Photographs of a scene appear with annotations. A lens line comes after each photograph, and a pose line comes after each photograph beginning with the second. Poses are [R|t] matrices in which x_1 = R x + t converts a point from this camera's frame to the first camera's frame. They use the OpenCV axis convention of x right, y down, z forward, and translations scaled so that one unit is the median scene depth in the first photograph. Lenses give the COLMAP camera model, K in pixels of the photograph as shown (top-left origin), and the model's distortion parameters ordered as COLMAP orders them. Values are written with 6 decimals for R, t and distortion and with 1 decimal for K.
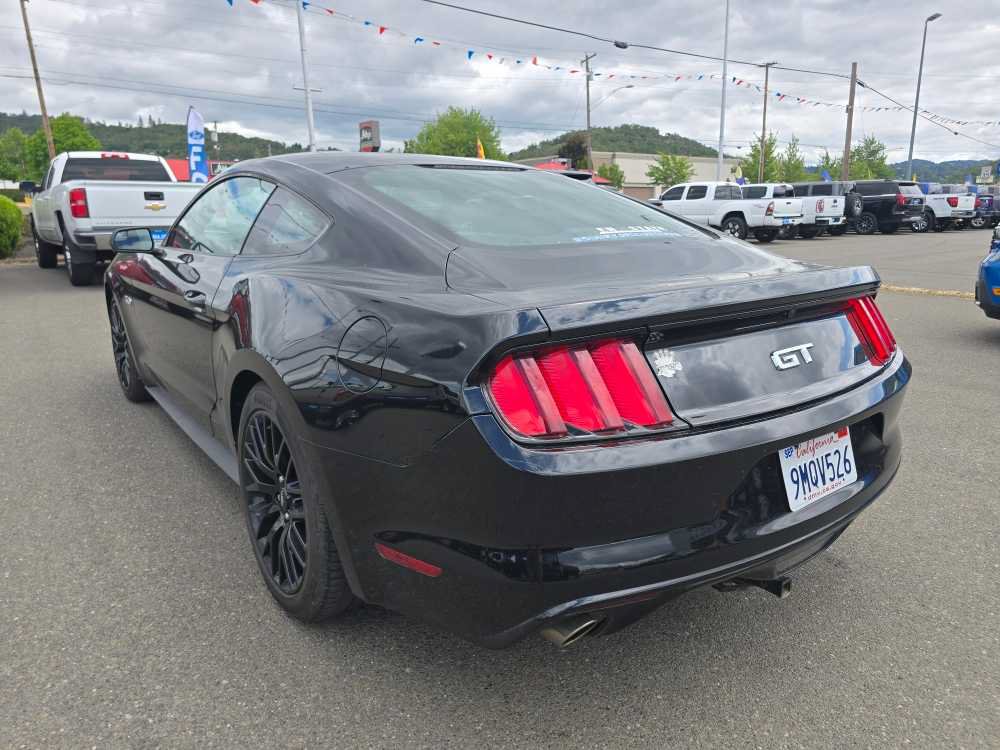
lens RADIAL K [[698.2, 0, 500.3], [0, 698.2, 376.1], [0, 0, 1]] dist [0.049953, -0.032316]
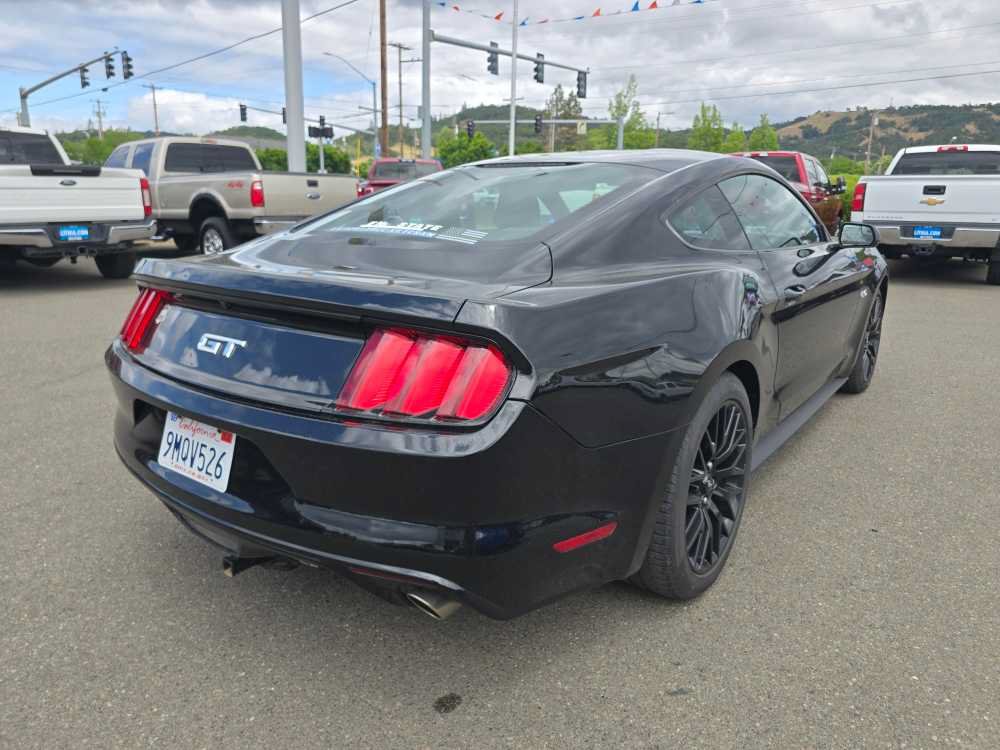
lens RADIAL K [[698.2, 0, 506.1], [0, 698.2, 364.4], [0, 0, 1]] dist [0.049953, -0.032316]
pose [[0.249144, 0.234257, -0.939708, 0.282557], [-0.240639, 0.954849, 0.174231, -0.053500], [0.938094, 0.182722, 0.294266, 0.203613]]
